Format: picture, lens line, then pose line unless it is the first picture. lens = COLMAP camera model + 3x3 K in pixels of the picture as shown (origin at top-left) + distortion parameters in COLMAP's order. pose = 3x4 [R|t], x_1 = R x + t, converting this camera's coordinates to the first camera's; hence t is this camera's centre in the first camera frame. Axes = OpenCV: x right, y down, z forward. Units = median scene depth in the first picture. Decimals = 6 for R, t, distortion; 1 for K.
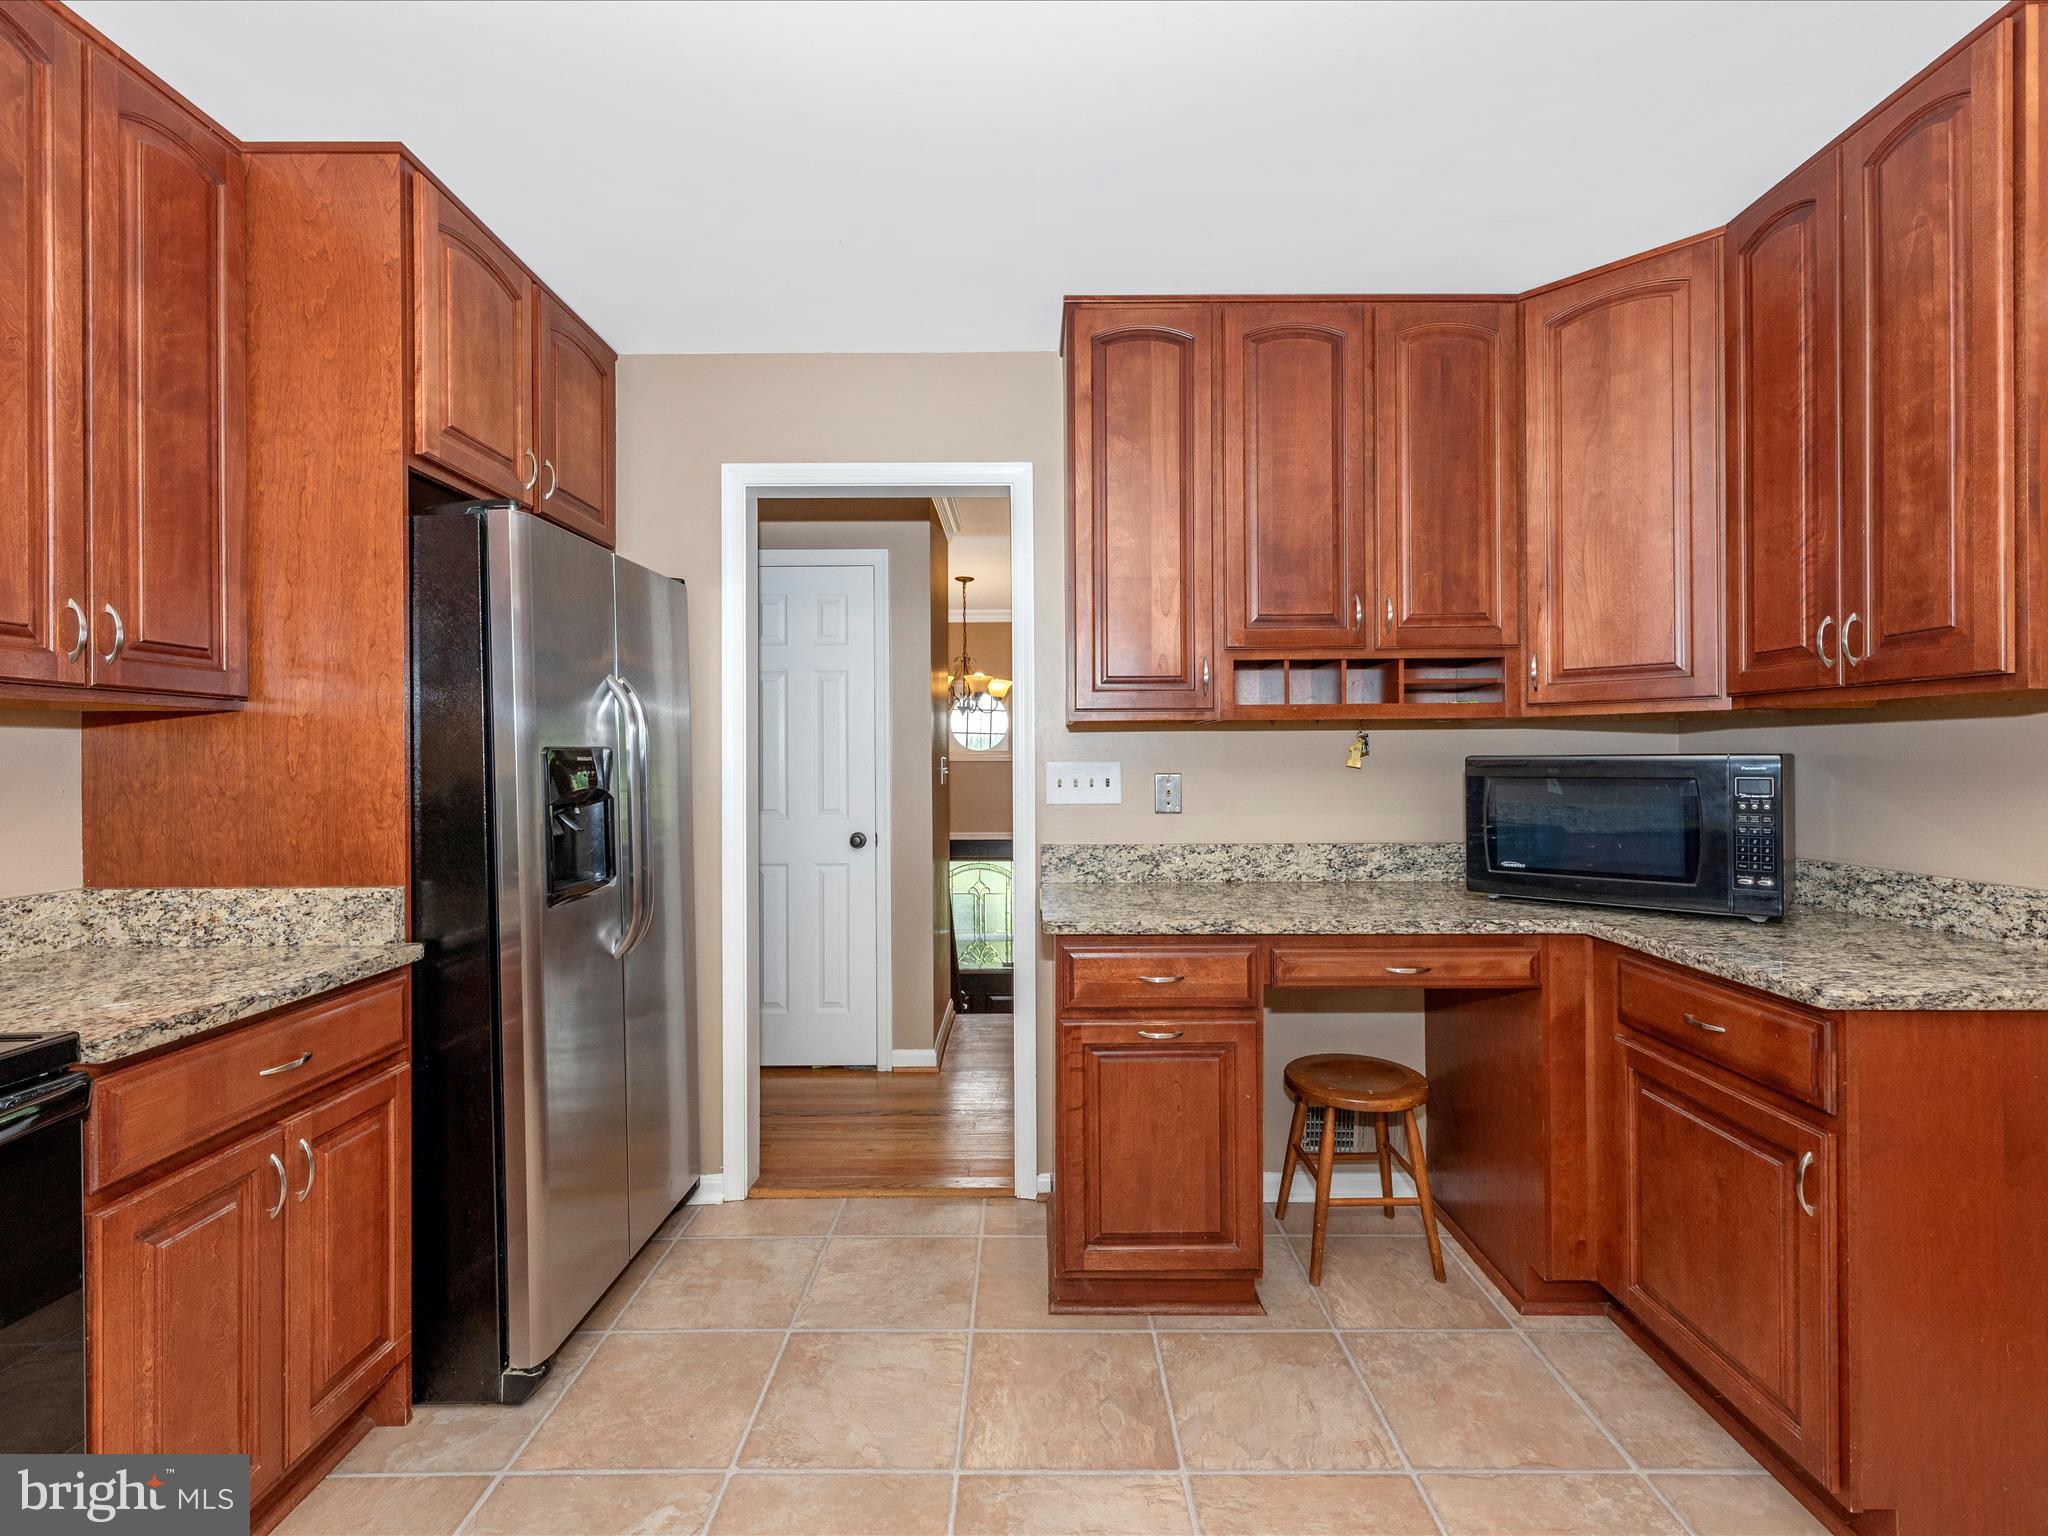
lens RADIAL K [[922.9, 0, 1031.6], [0, 922.9, 759.0], [0, 0, 1]] dist [0.004438, 0.000484]
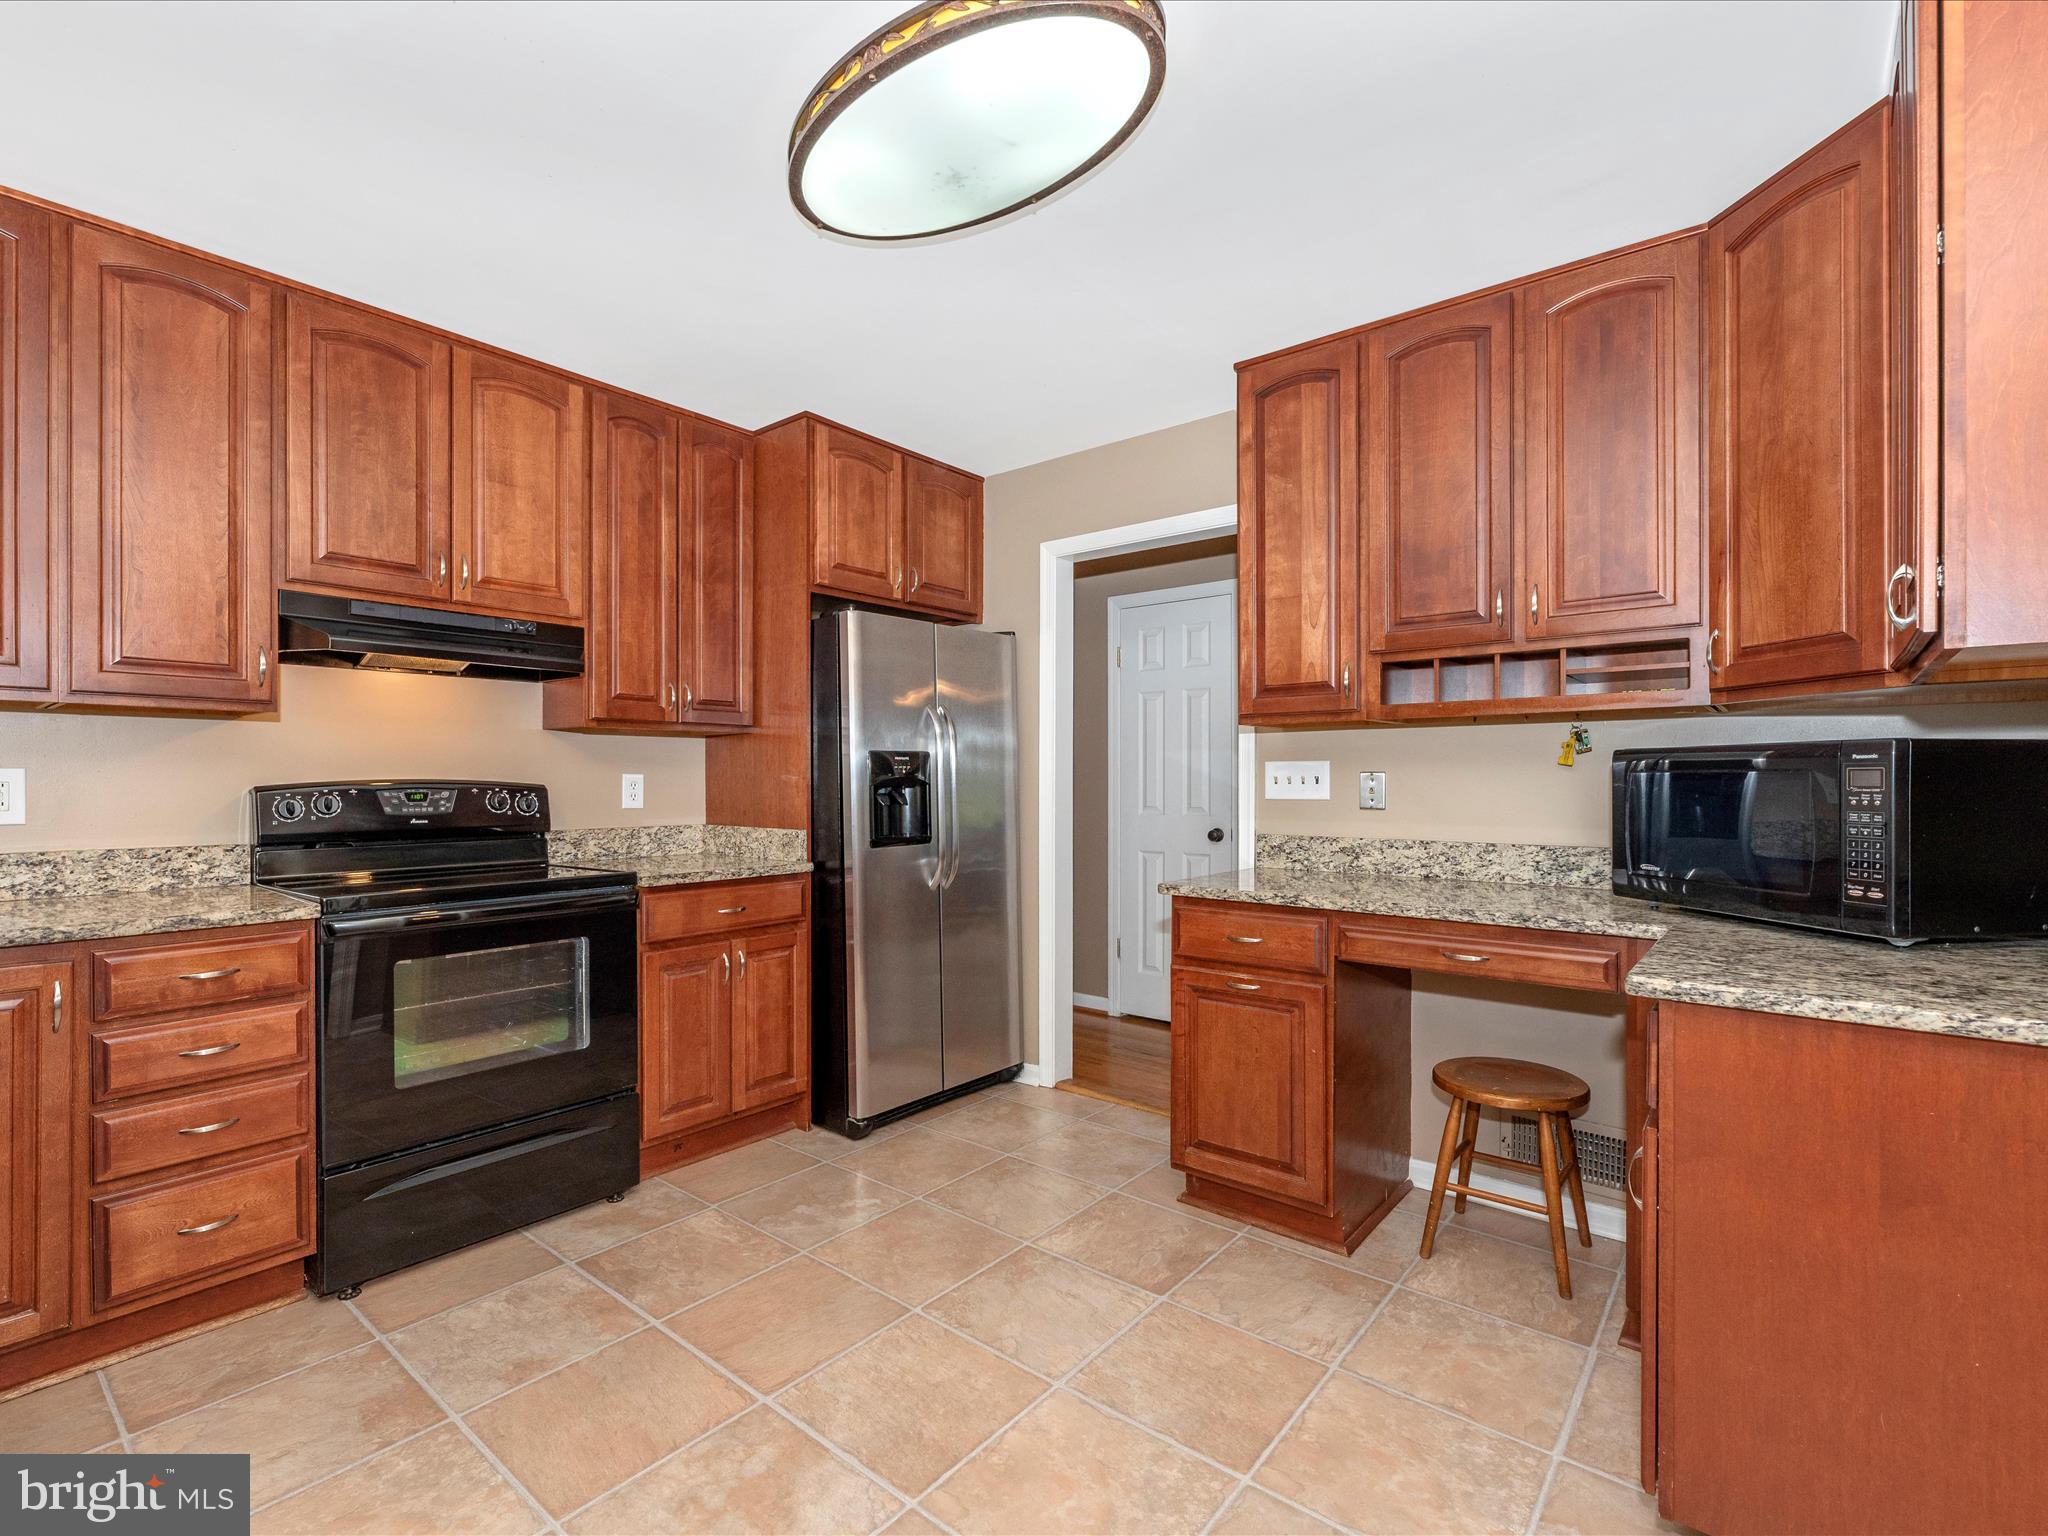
lens RADIAL K [[950.8, 0, 1020.3], [0, 950.8, 785.2], [0, 0, 1]] dist [0.002334, 0.000224]
pose [[0.771883, 0.008784, -0.635704, 0.679650], [-0.003501, 0.999948, 0.009566, 0.028093], [0.635755, -0.005158, 0.771874, -0.126290]]
